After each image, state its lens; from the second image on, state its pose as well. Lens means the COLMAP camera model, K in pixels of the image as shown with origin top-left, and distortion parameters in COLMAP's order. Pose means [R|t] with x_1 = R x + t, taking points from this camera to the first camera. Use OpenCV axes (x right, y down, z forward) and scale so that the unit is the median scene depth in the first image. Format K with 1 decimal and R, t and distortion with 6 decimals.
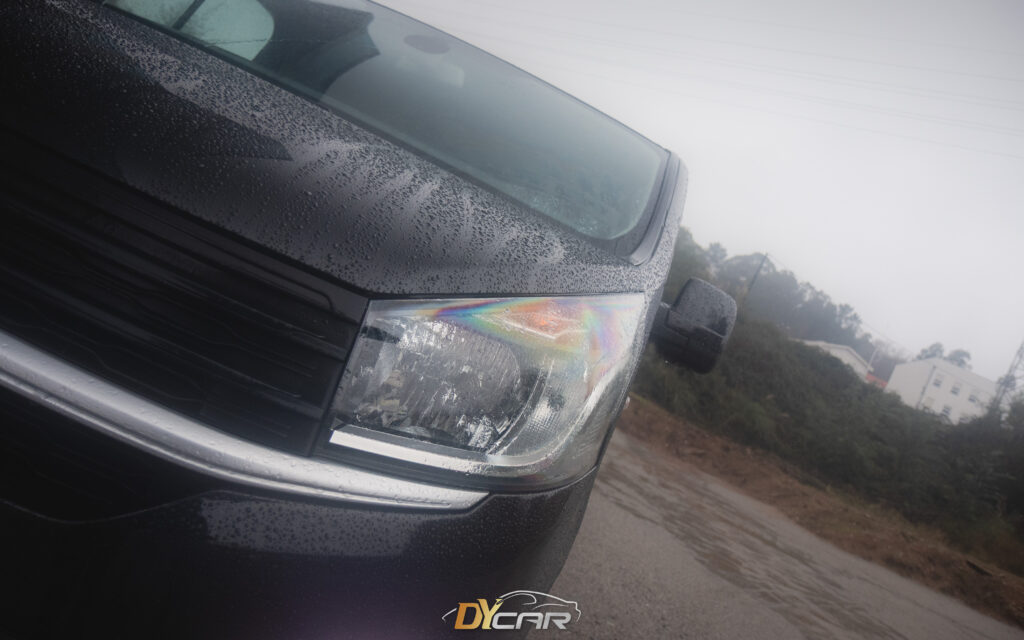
lens RADIAL K [[715.1, 0, 512.0], [0, 715.1, 320.0], [0, 0, 1]] dist [-0.002750, -0.000843]
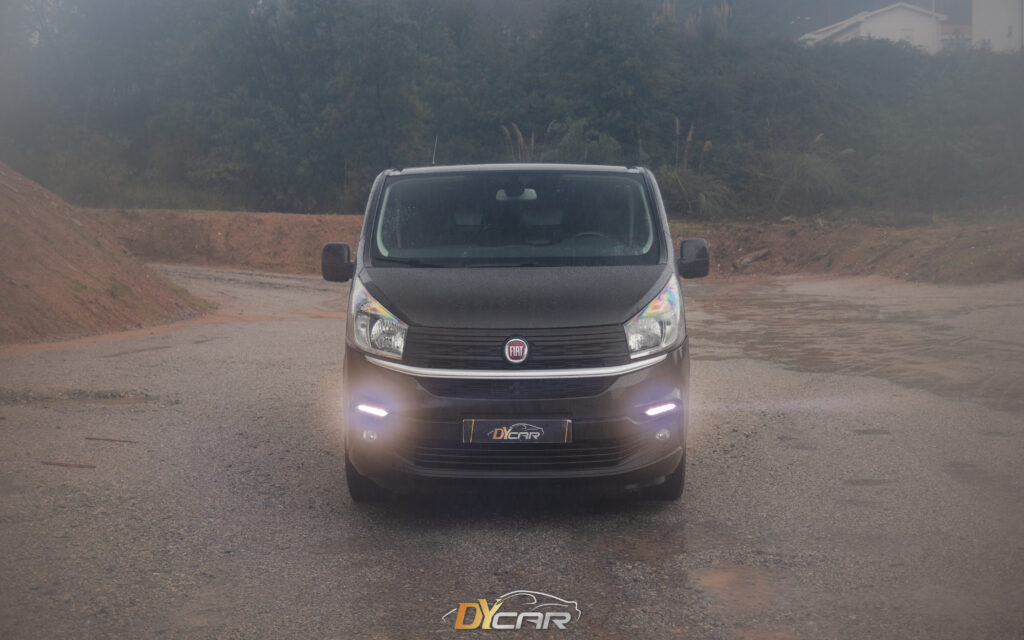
lens RADIAL K [[1377.3, 0, 491.2], [0, 1377.3, 319.5], [0, 0, 1]] dist [0.048748, 0.042528]
pose [[0.886817, -0.460949, 0.032895, -0.101396], [0.452011, 0.880022, 0.145762, -0.141036], [-0.096137, -0.114395, 0.988773, -0.615535]]
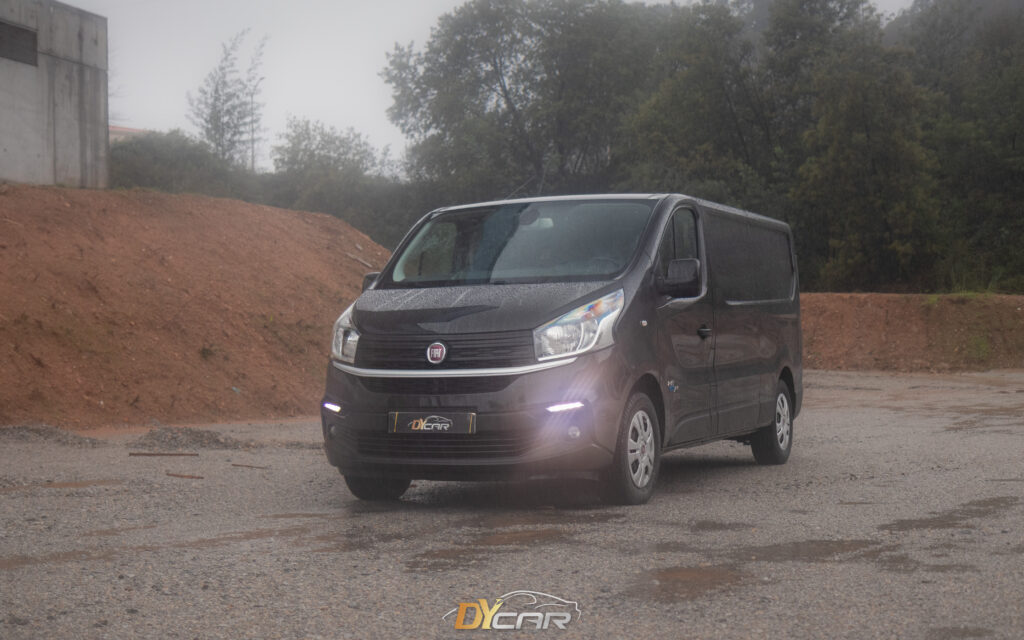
lens RADIAL K [[1883.5, 0, 512.0], [0, 1883.5, 320.0], [0, 0, 1]] dist [0.287685, -0.065459]
pose [[0.841227, -0.468119, -0.270560, 0.270133], [0.458886, 0.882781, -0.100603, 0.096543], [0.285939, -0.039526, 0.957432, -0.958255]]
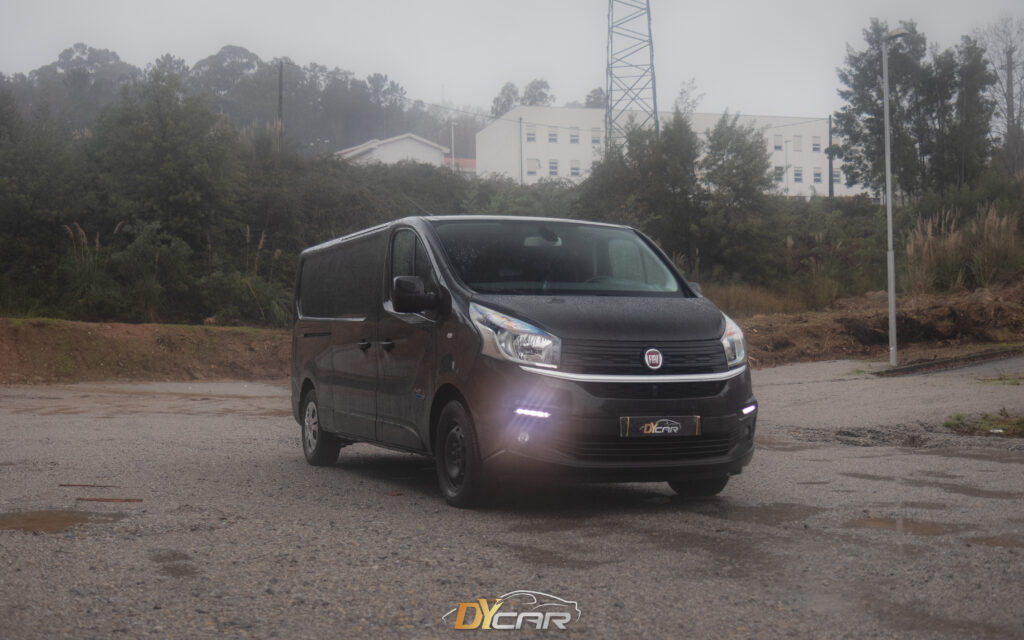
lens RADIAL K [[1429.6, 0, 512.0], [0, 1429.6, 320.0], [0, 0, 1]] dist [-0.020287, -0.034845]
pose [[0.778141, -0.438347, 0.449832, -0.522180], [0.365228, 0.898448, 0.243721, -0.282553], [-0.510985, -0.025358, 0.859215, -0.620062]]
